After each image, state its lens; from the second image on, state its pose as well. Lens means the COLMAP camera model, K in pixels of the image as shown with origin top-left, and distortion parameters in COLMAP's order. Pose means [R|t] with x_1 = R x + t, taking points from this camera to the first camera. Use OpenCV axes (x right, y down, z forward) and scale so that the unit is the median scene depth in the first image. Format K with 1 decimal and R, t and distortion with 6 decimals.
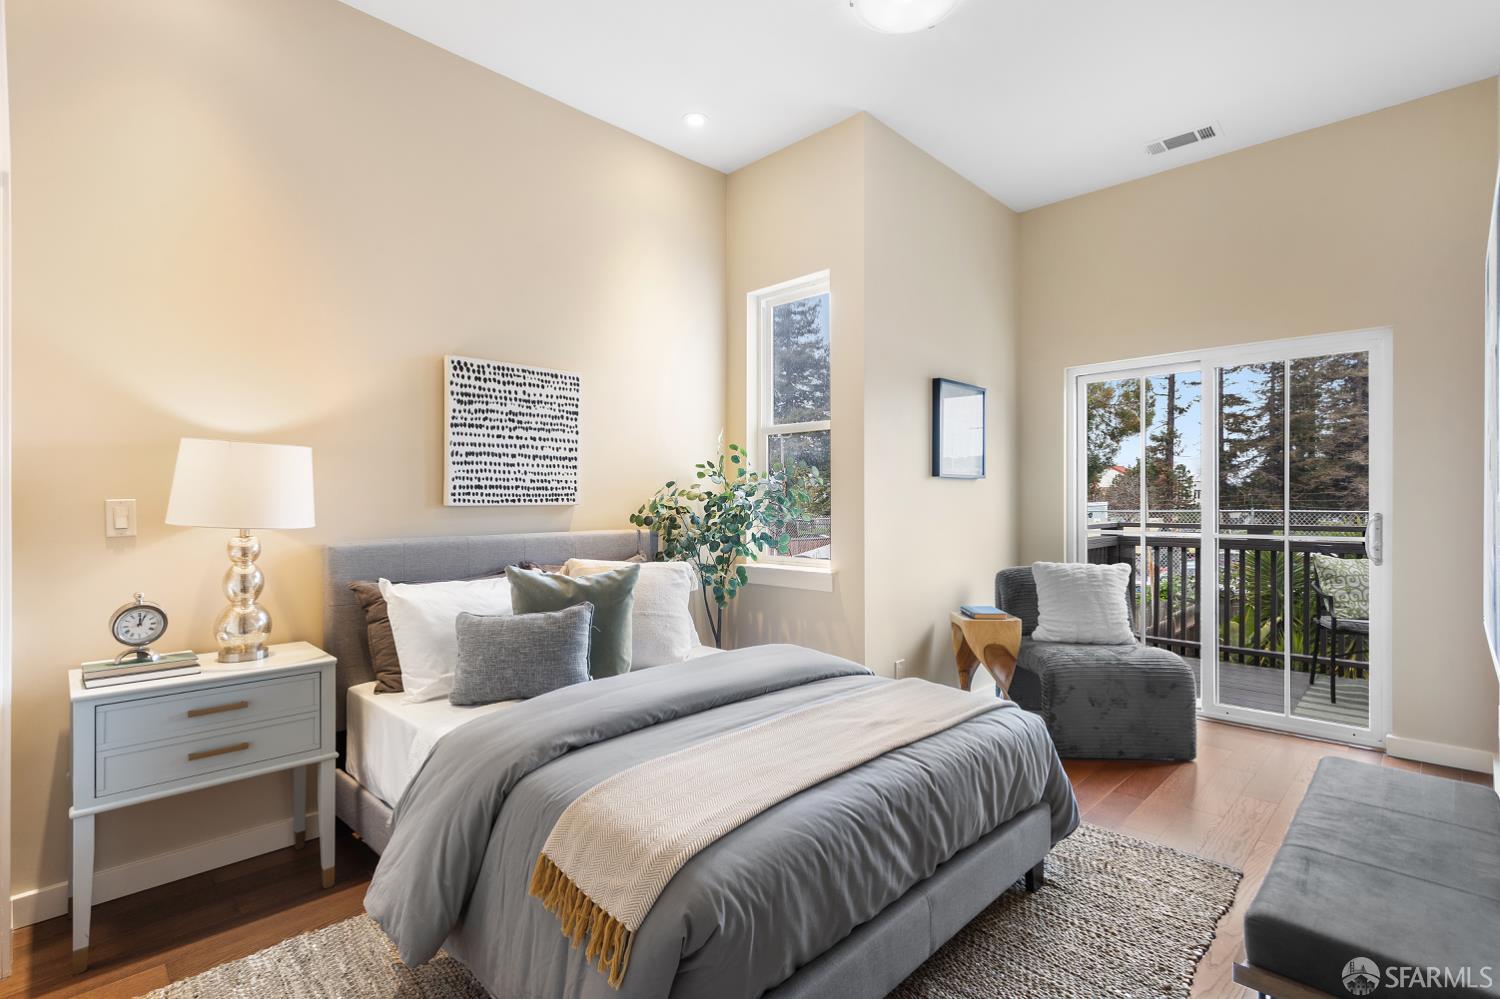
lens RADIAL K [[711.9, 0, 749.8], [0, 711.9, 504.1], [0, 0, 1]] dist [0.002556, 0.000451]
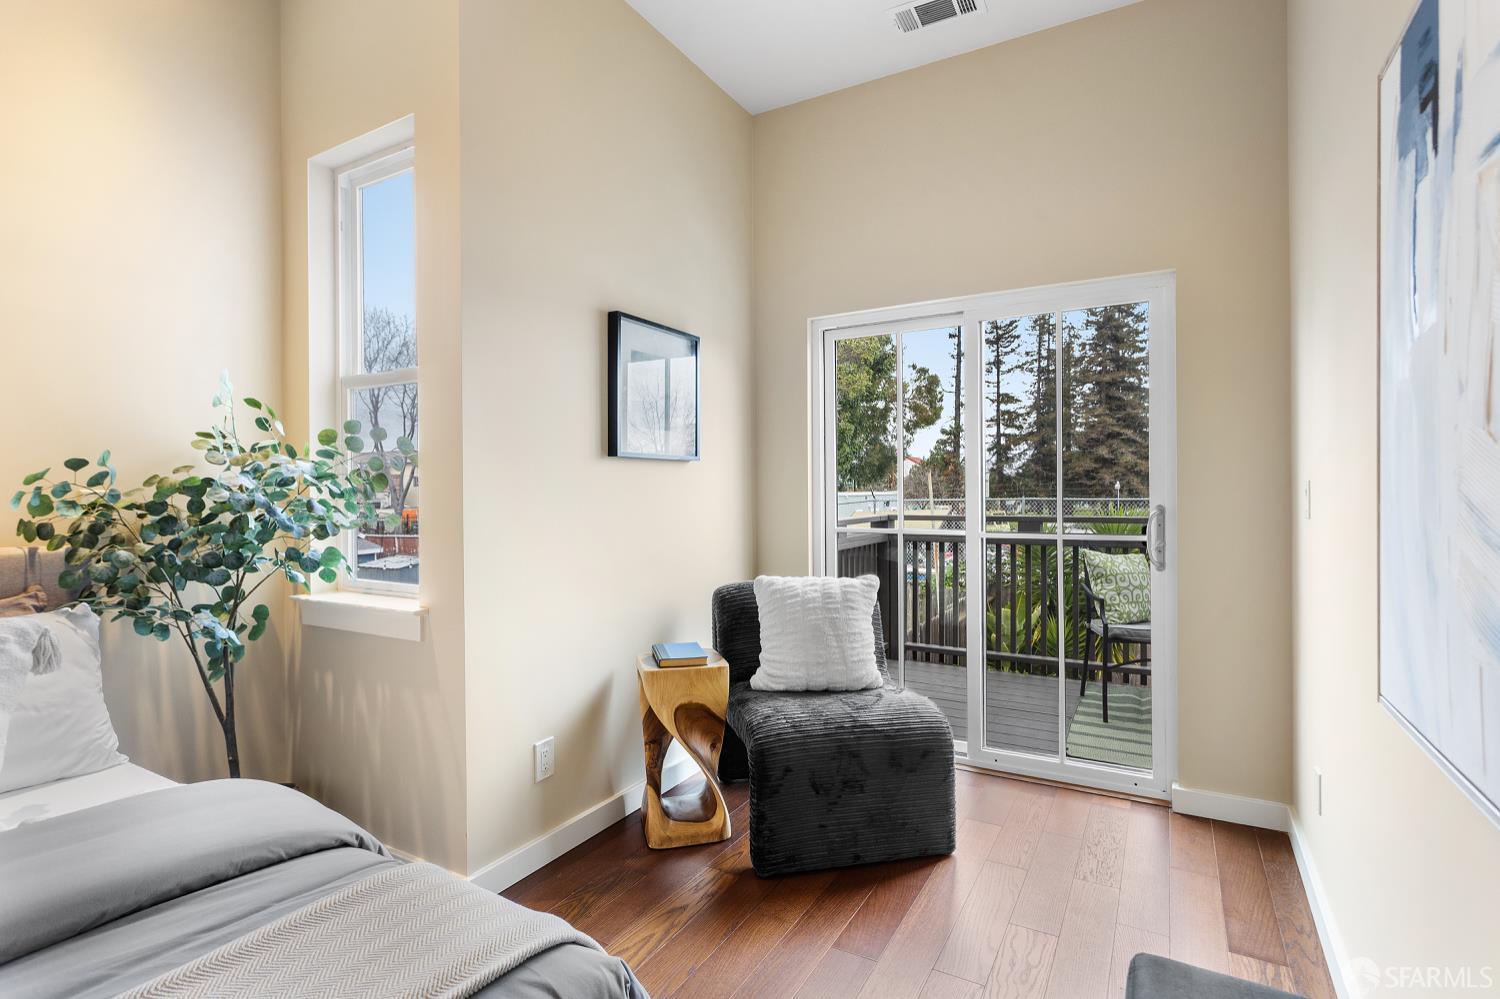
lens RADIAL K [[711.9, 0, 746.9], [0, 711.9, 489.6], [0, 0, 1]] dist [0.002556, 0.000451]
pose [[0.970523, -0.003219, 0.240986, 0.193123], [0.004609, 0.999976, -0.005206, -0.002331], [-0.240963, 0.006163, 0.970515, 0.271508]]
